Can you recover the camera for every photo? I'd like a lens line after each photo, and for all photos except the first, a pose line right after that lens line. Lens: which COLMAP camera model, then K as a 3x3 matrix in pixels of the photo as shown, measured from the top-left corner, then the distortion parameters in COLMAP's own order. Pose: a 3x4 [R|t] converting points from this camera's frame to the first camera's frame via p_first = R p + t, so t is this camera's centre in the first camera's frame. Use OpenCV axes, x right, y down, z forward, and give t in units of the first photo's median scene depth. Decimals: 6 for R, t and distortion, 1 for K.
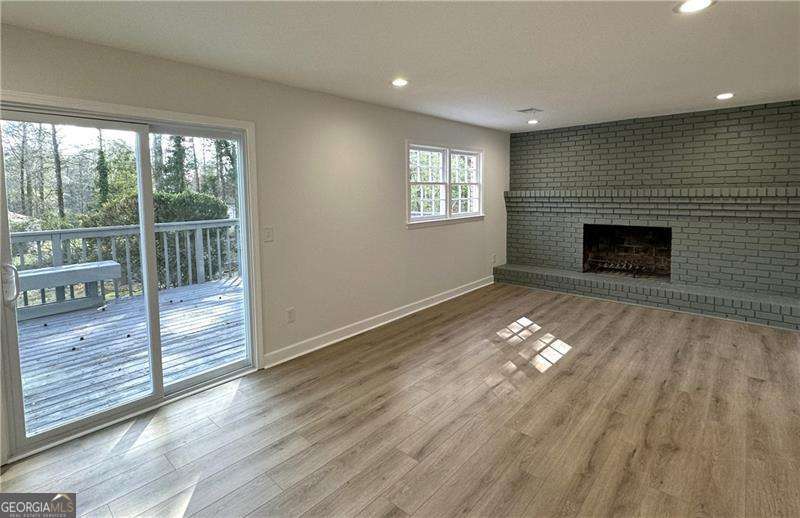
lens RADIAL K [[386.8, 0, 400.2], [0, 386.8, 213.0], [0, 0, 1]] dist [0.002614, 0.000348]
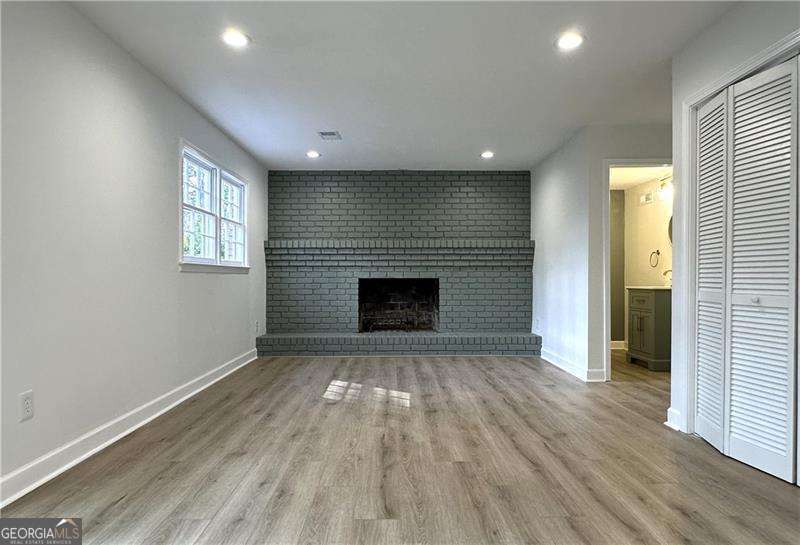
lens RADIAL K [[484.2, 0, 400.0], [0, 484.2, 272.5], [0, 0, 1]] dist [-0.002266, -0.000656]
pose [[0.733826, 0.020777, 0.679020, -0.230441], [0.029355, 0.997629, -0.062251, 0.091718], [-0.678703, 0.065614, 0.731476, 0.116677]]
